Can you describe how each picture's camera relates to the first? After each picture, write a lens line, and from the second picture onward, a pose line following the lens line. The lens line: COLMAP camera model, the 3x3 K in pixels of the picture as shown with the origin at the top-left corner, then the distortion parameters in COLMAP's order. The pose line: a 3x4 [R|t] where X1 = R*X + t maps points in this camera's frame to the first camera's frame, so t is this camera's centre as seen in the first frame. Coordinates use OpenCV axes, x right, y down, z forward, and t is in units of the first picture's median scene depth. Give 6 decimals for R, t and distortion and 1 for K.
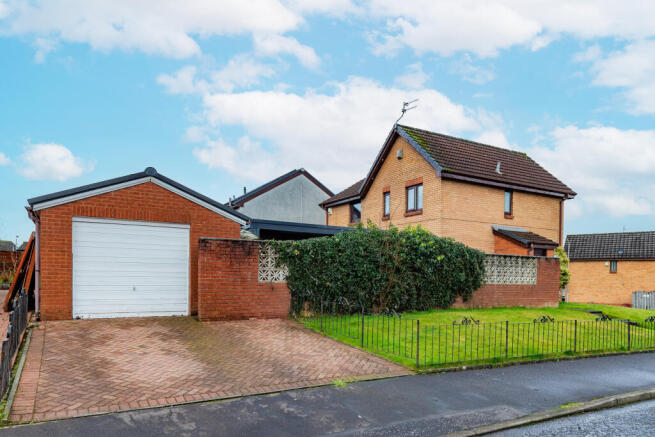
lens RADIAL K [[518.2, 0, 327.5], [0, 518.2, 218.5], [0, 0, 1]] dist [0.004797, 0.002213]
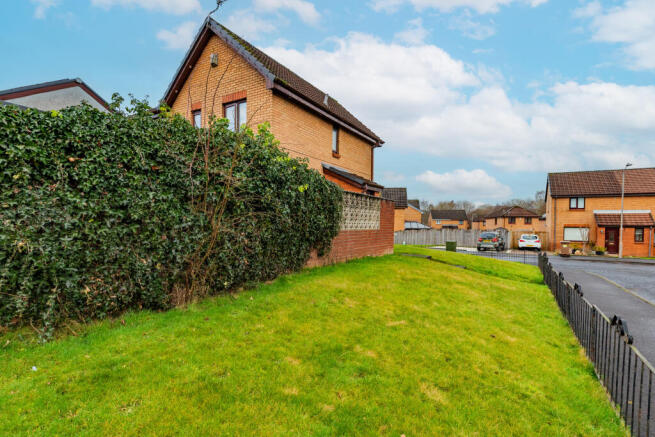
lens RADIAL K [[342.7, 0, 317.1], [0, 342.7, 243.4], [0, 0, 1]] dist [0.001052, -0.000172]
pose [[0.895457, -0.029104, 0.444195, 0.059640], [-0.051259, 0.984481, 0.167838, 0.067173], [-0.442186, -0.173060, 0.880069, 0.609826]]
